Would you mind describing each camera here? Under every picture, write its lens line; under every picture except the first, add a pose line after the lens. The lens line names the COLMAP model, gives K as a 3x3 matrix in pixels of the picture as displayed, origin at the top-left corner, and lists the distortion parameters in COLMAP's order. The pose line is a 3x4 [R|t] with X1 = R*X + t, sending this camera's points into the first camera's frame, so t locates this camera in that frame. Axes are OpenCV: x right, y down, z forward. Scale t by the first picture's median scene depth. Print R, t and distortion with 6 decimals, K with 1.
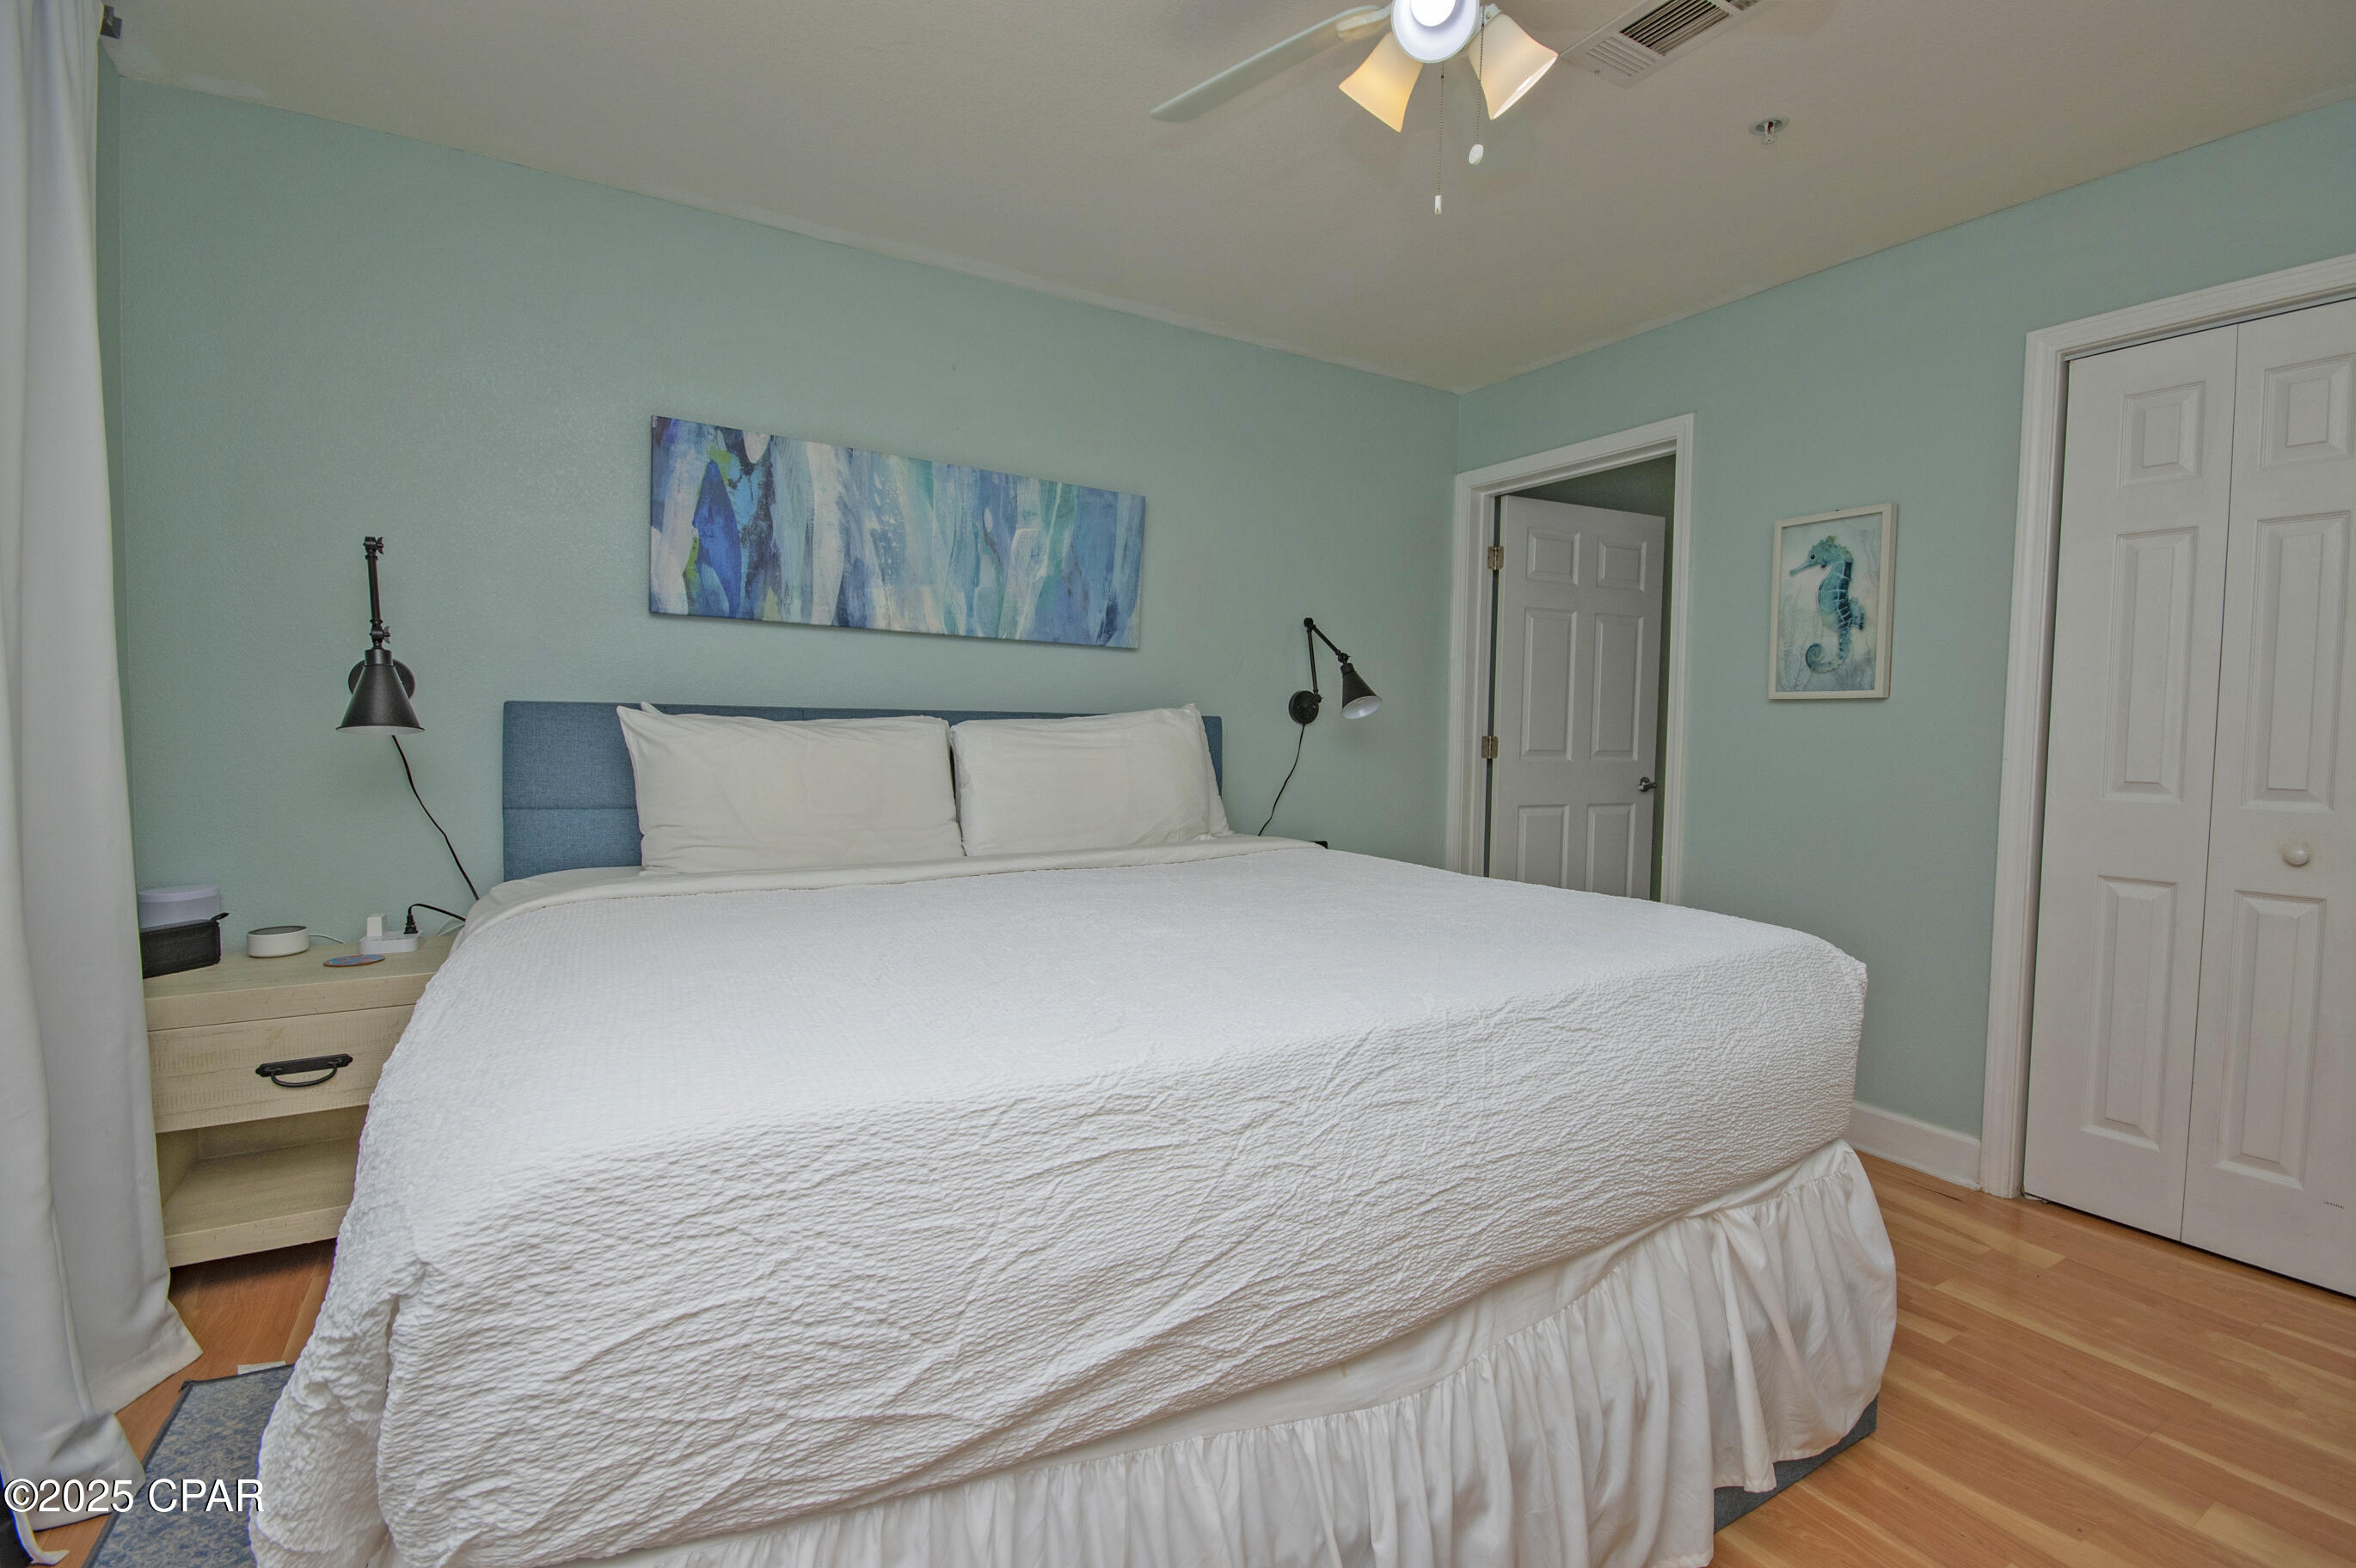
lens RADIAL K [[1050.6, 0, 1186.3], [0, 1050.6, 784.0], [0, 0, 1]] dist [0.000059, -0.000648]
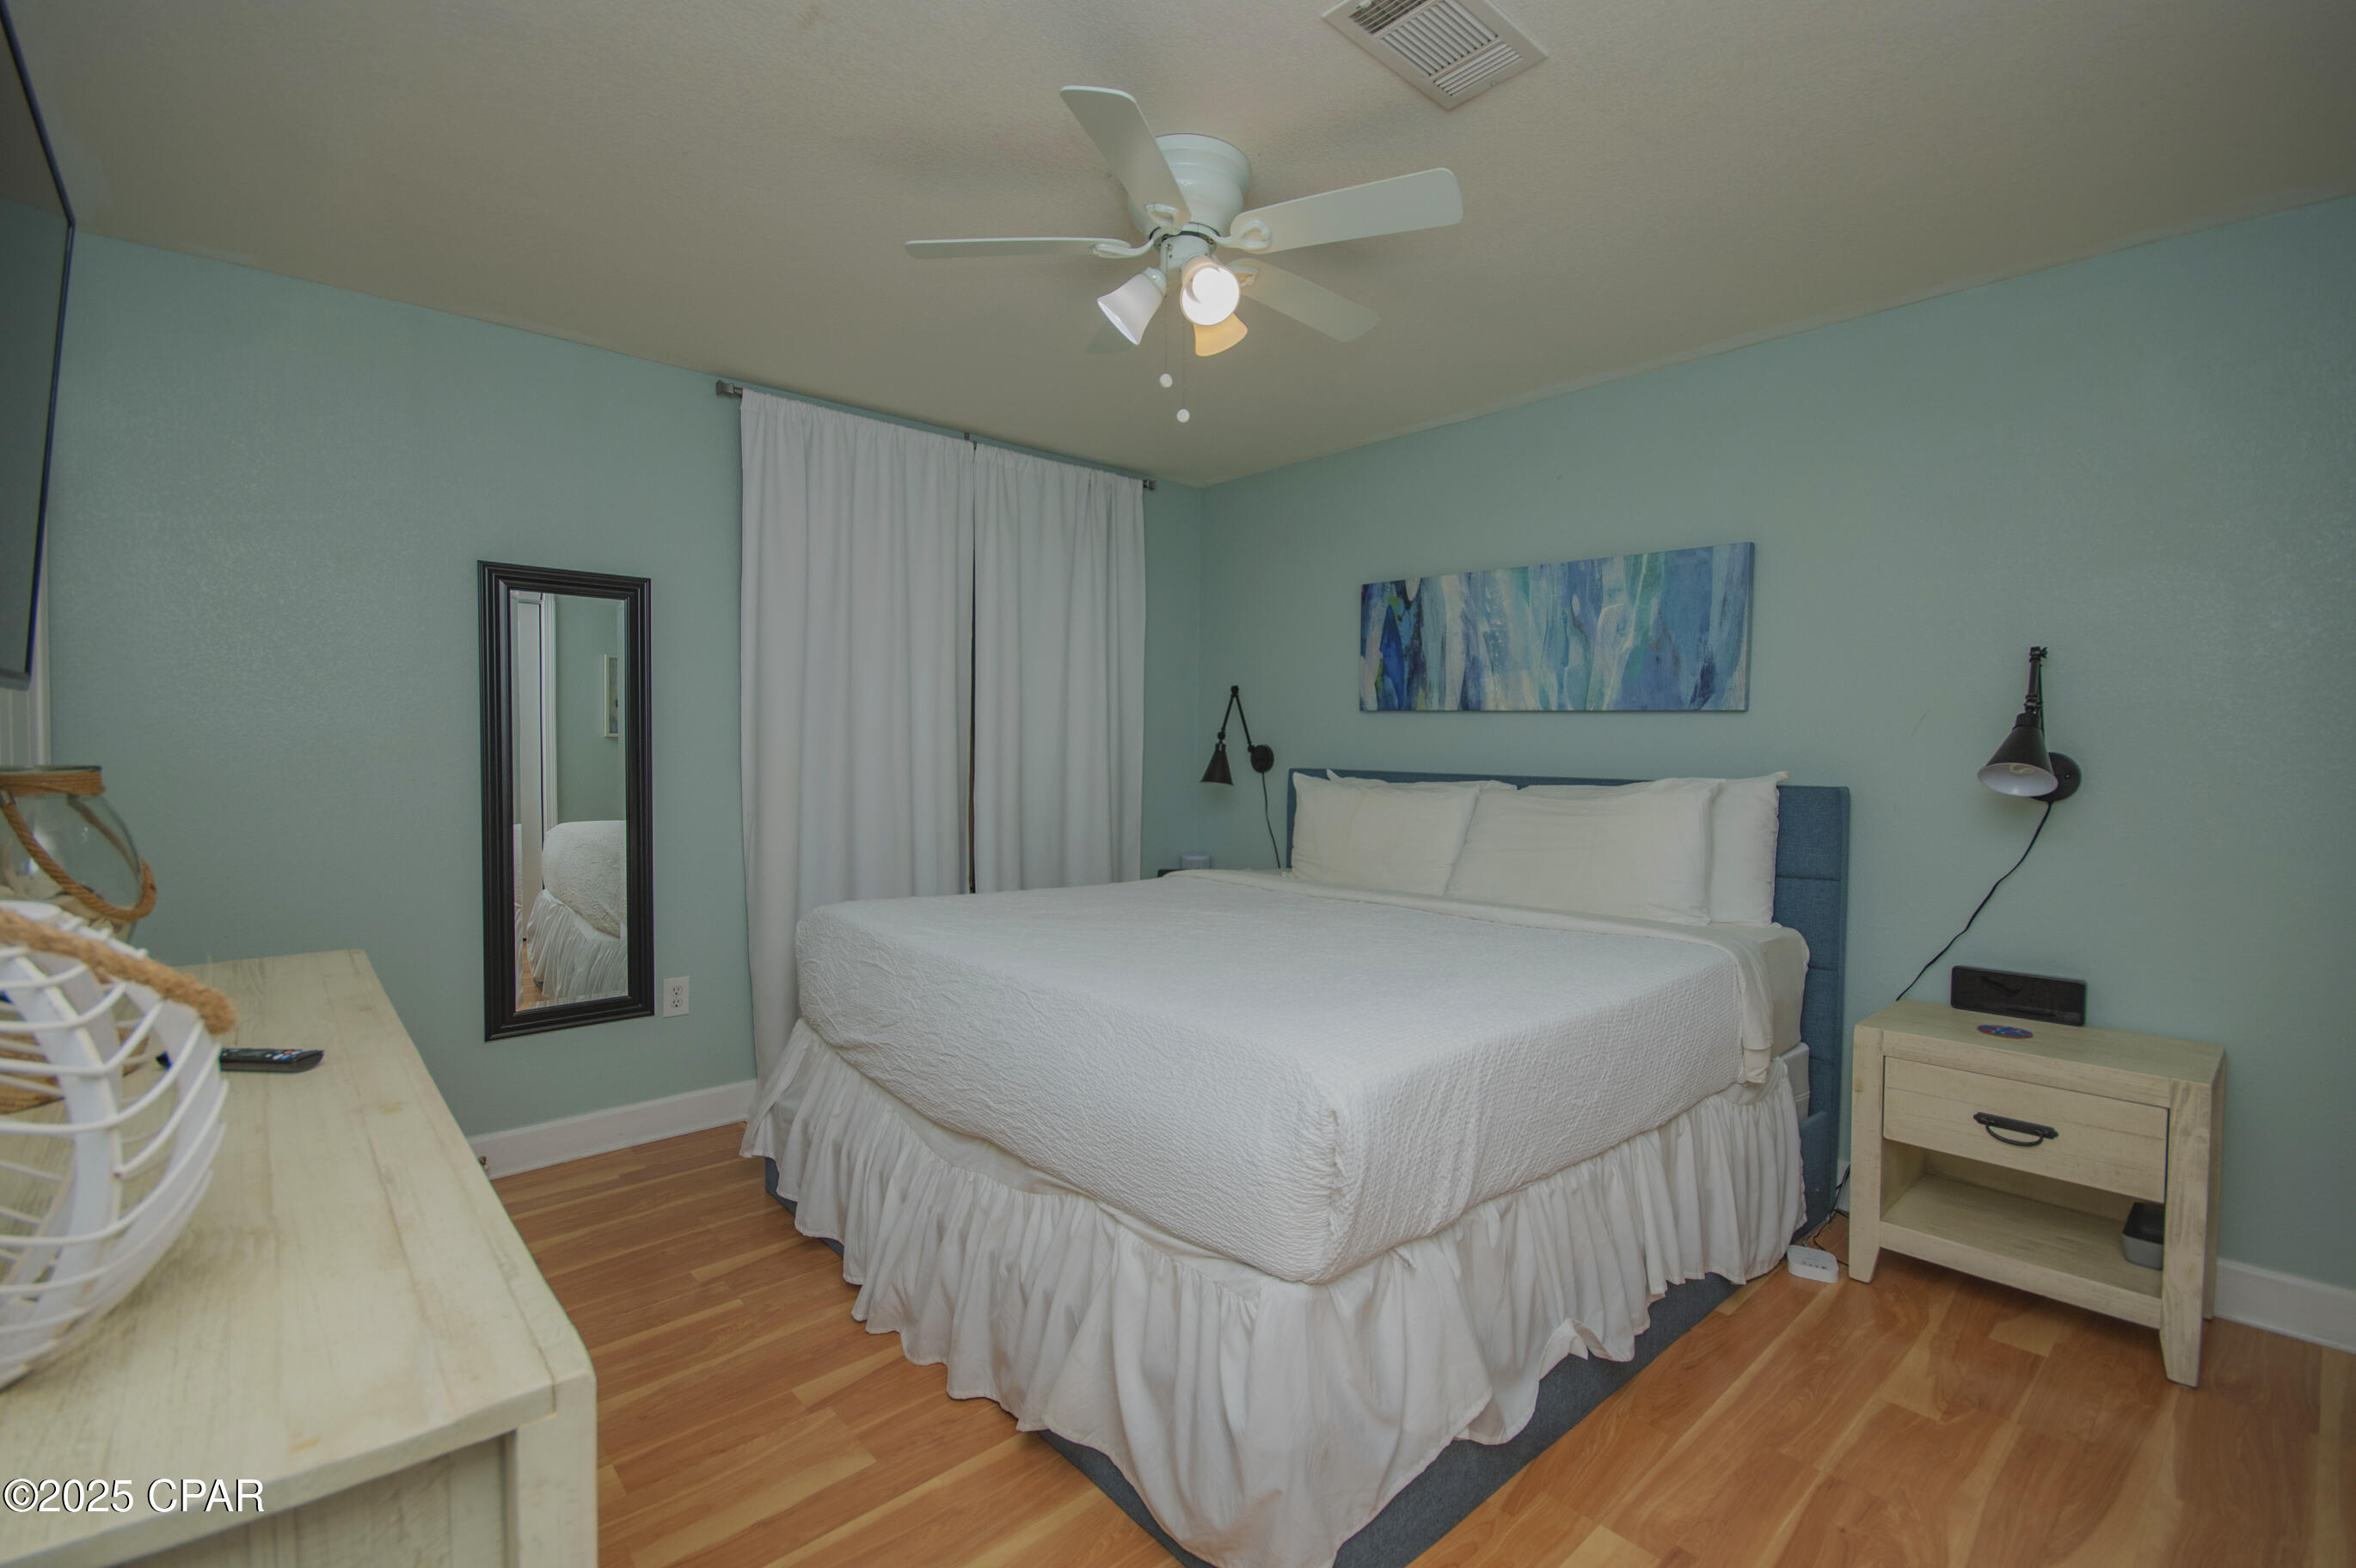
lens RADIAL K [[1034.8, 0, 1185.6], [0, 1034.8, 782.9], [0, 0, 1]] dist [0.000827, 0.000134]
pose [[0.188300, 0.026215, -0.981762, 0.919927], [-0.060905, 0.998031, 0.014968, -0.062695], [0.980221, 0.056975, 0.189526, 0.453801]]
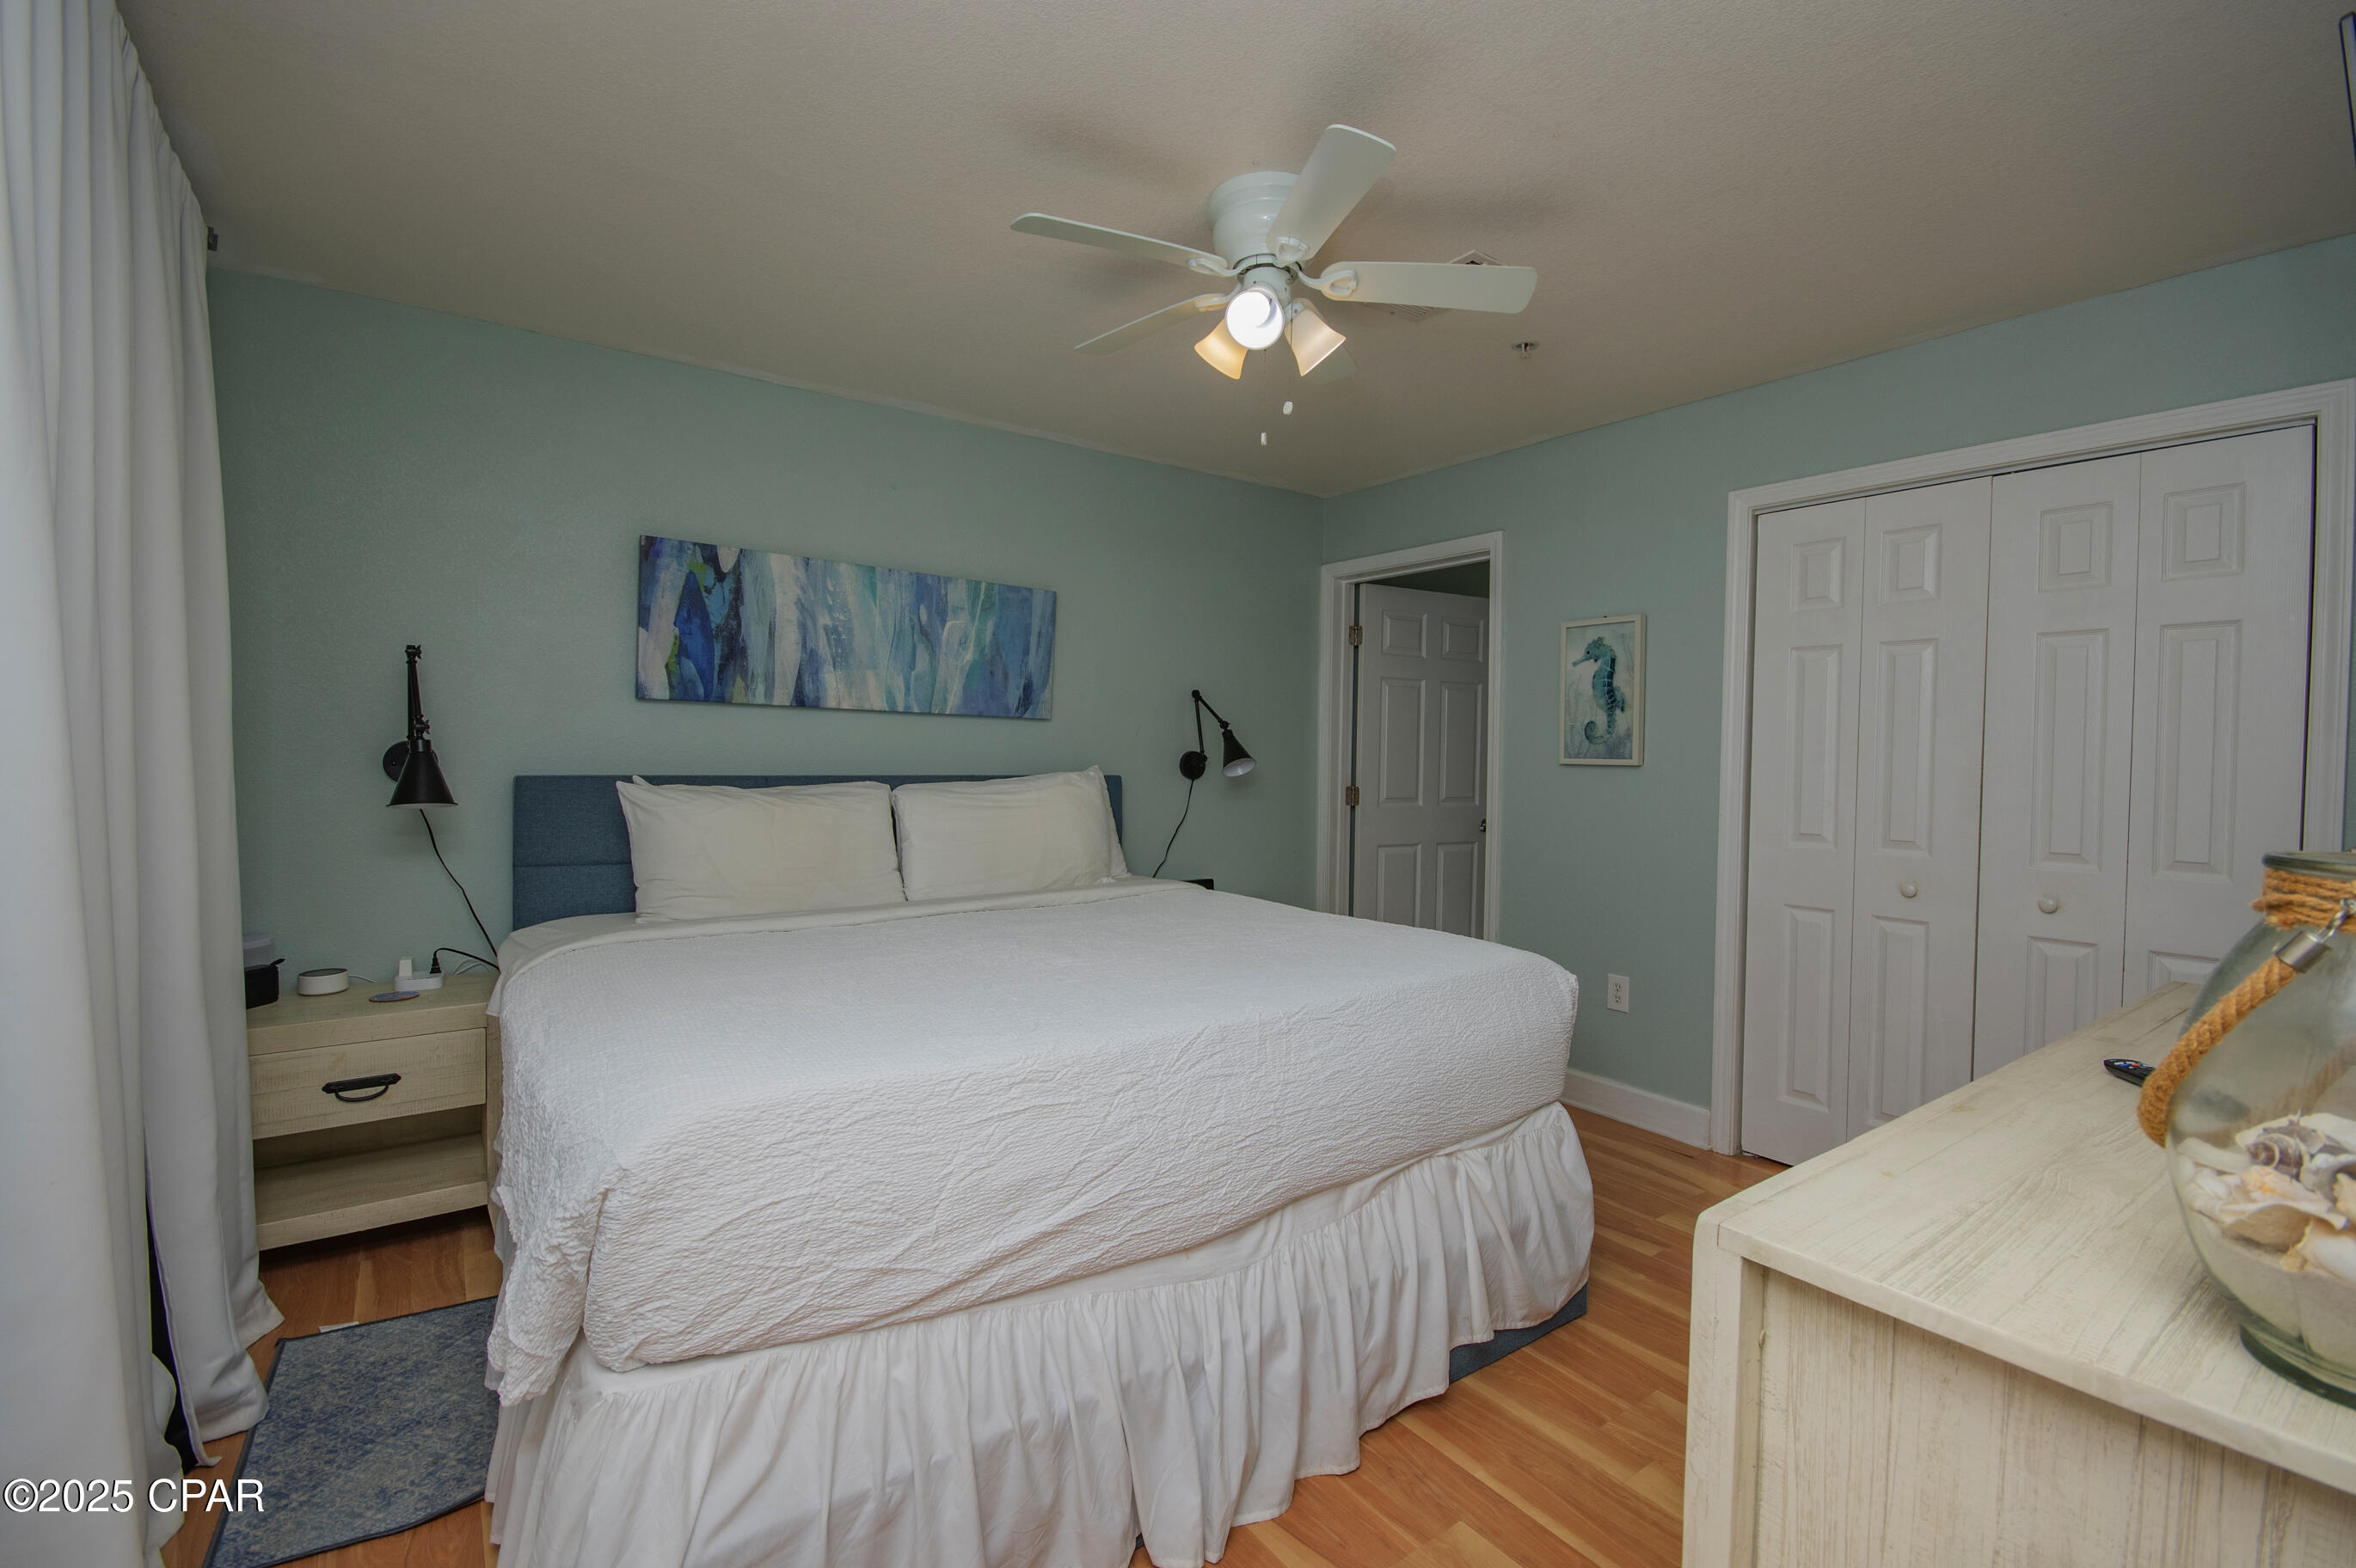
lens RADIAL K [[1034.8, 0, 1185.6], [0, 1034.8, 782.9], [0, 0, 1]] dist [0.000827, 0.000134]
pose [[0.996664, -0.003916, 0.081515, 0.013004], [0.005889, 0.999695, -0.023980, -0.034895], [-0.081397, 0.024380, 0.996384, -0.212748]]
